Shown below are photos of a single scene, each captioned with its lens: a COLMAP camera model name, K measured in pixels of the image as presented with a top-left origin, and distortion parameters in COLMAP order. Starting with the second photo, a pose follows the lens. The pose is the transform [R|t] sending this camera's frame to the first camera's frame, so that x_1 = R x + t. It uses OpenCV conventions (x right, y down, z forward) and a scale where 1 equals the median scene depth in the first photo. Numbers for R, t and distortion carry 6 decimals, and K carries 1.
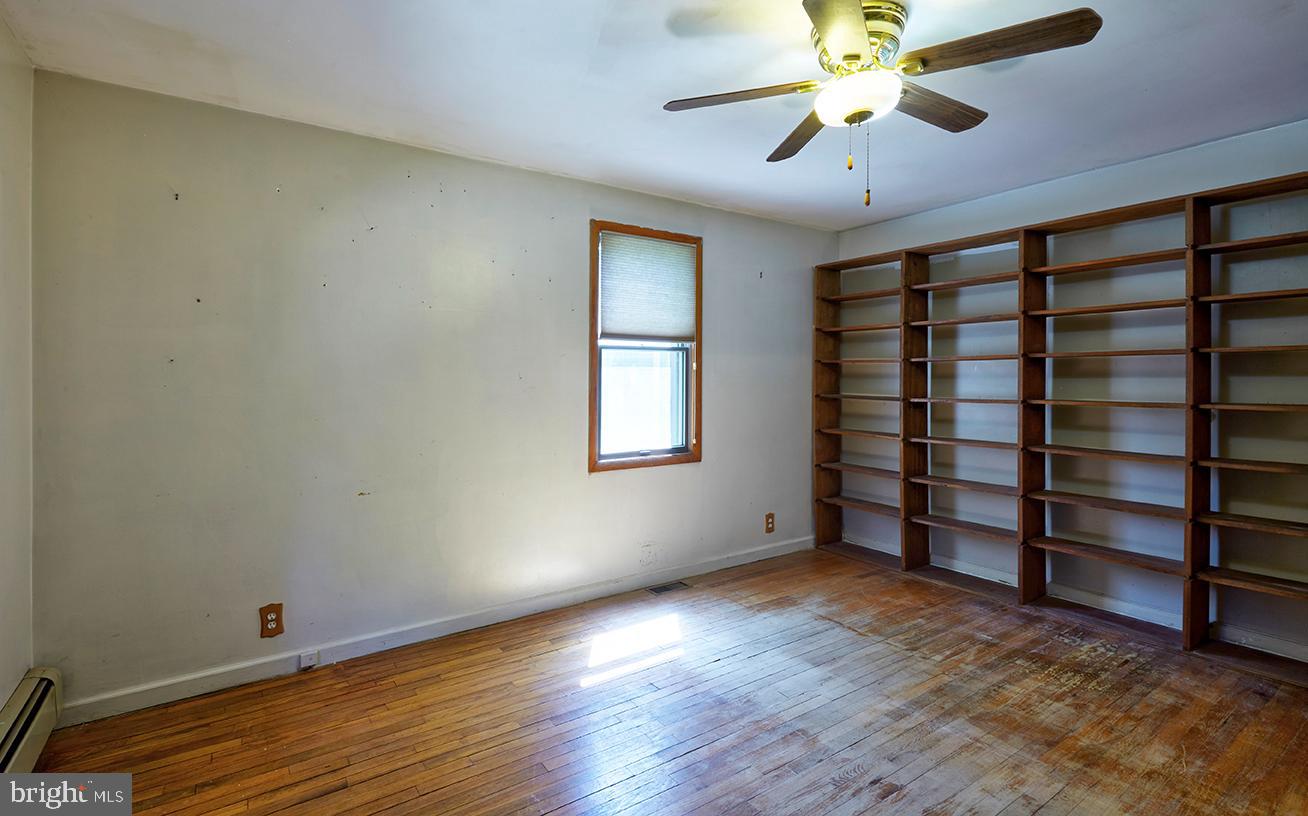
lens RADIAL K [[619.2, 0, 653.2], [0, 619.2, 393.5], [0, 0, 1]] dist [-0.002850, -0.000227]
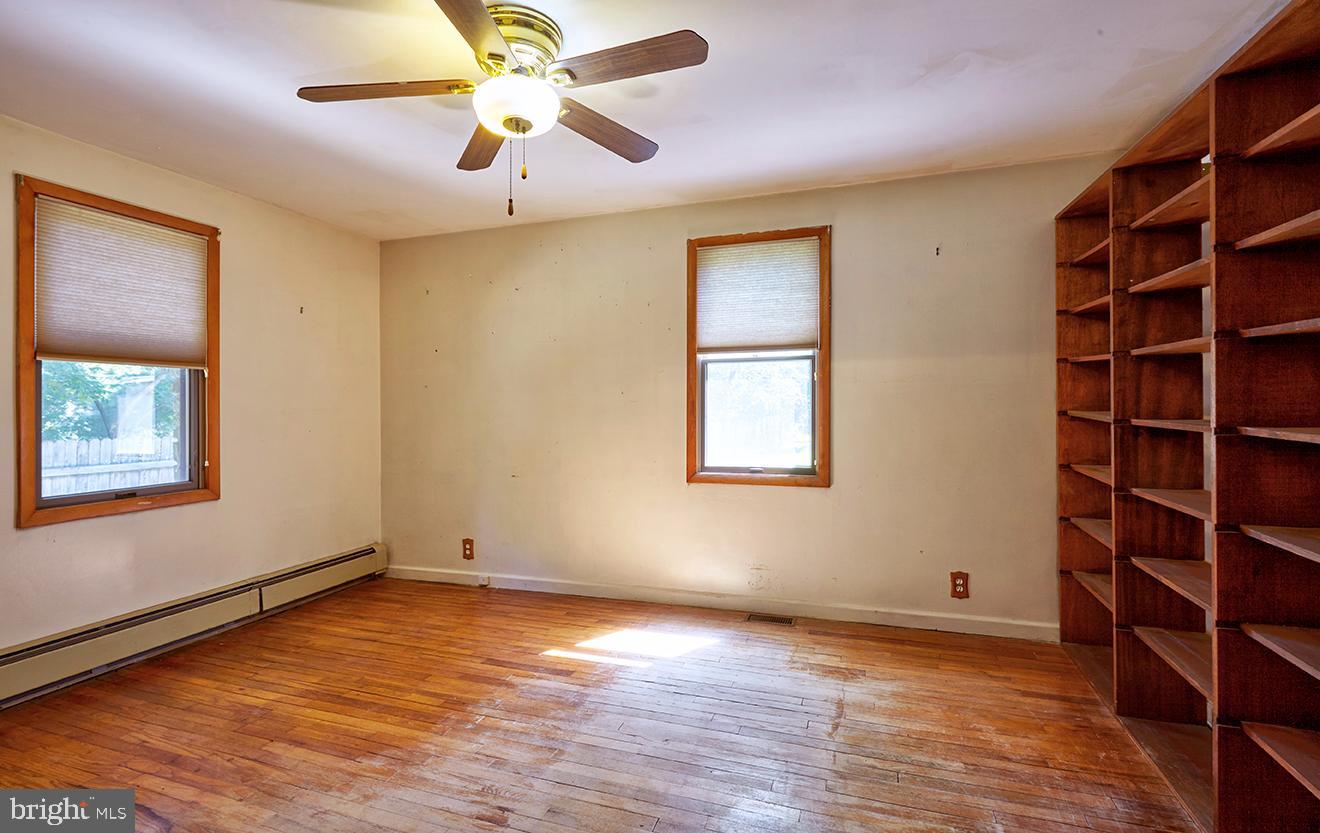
lens RADIAL K [[622.4, 0, 658.8], [0, 622.4, 400.9], [0, 0, 1]] dist [-0.001518, -0.000419]
pose [[0.585516, -0.001434, -0.810659, 0.738111], [-0.005287, 0.999970, -0.005588, -0.003718], [0.810643, 0.007558, 0.585492, 0.355769]]
